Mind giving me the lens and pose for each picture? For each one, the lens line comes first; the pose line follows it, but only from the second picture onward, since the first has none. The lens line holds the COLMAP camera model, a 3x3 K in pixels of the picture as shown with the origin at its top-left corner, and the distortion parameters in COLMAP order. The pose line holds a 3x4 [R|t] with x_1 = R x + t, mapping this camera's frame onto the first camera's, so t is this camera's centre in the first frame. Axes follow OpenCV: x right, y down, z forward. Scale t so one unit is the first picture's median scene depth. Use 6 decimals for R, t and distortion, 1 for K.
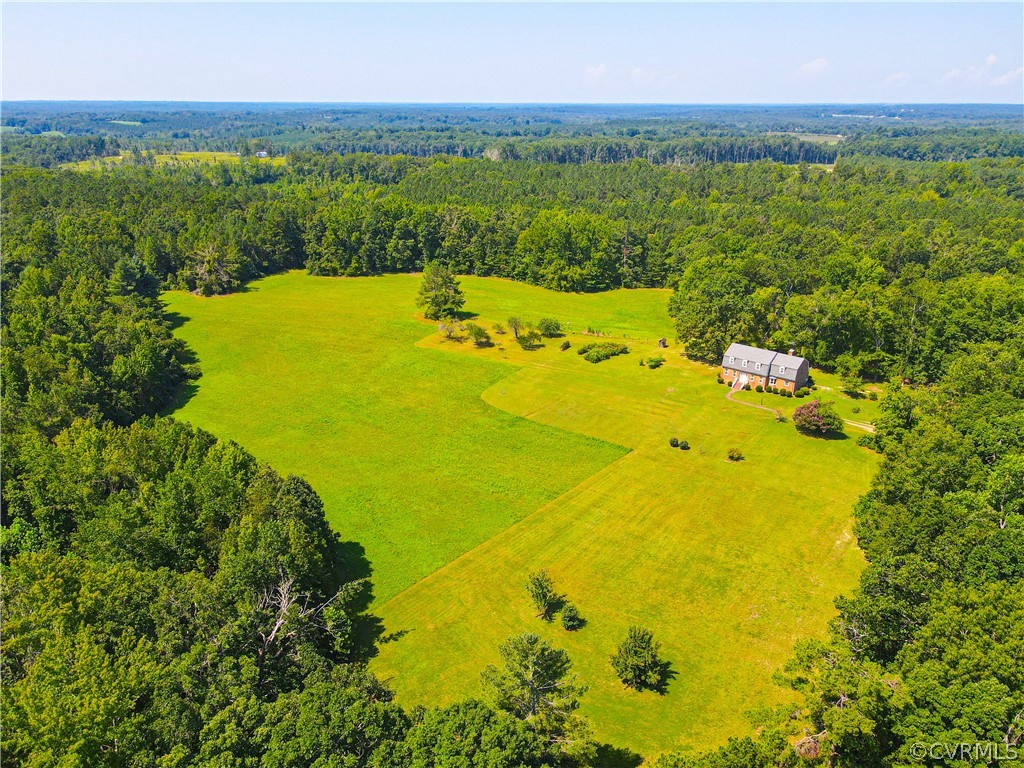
lens RADIAL K [[751.3, 0, 512.0], [0, 751.3, 384.0], [0, 0, 1]] dist [-0.005870, 0.047025]
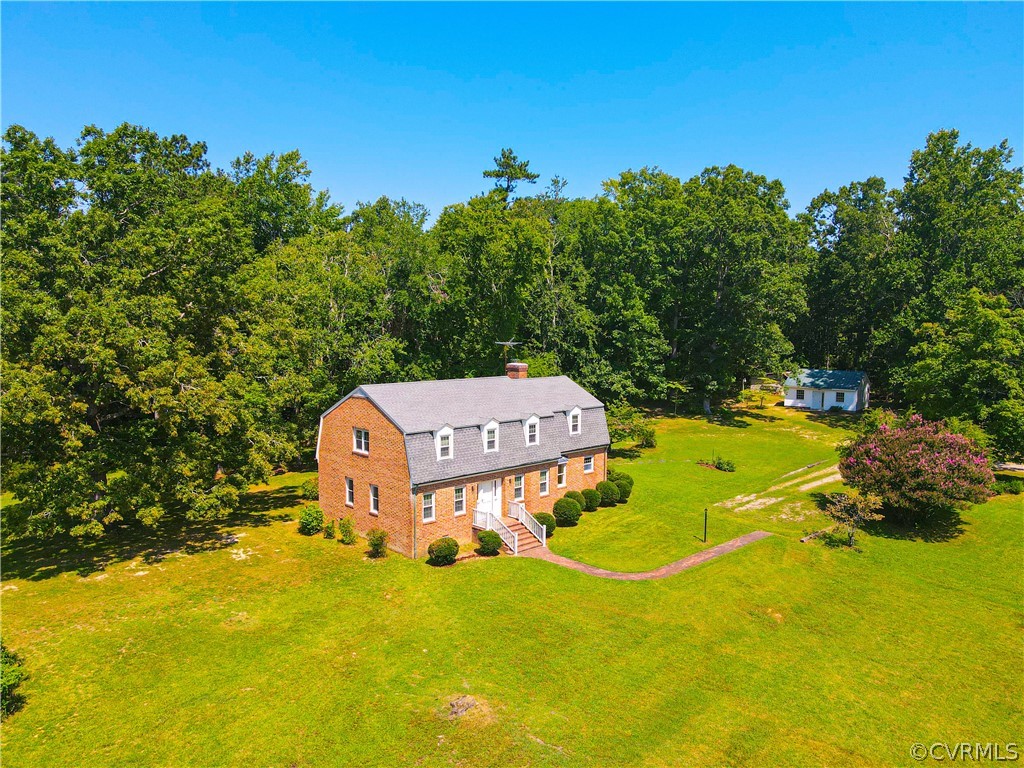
lens RADIAL K [[751.3, 0, 512.0], [0, 751.3, 384.0], [0, 0, 1]] dist [-0.005870, 0.047025]
pose [[0.085237, -0.089409, 0.992341, 0.048523], [0.340319, 0.938680, 0.055343, -0.032855], [-0.936439, 0.332996, 0.110438, 0.586565]]
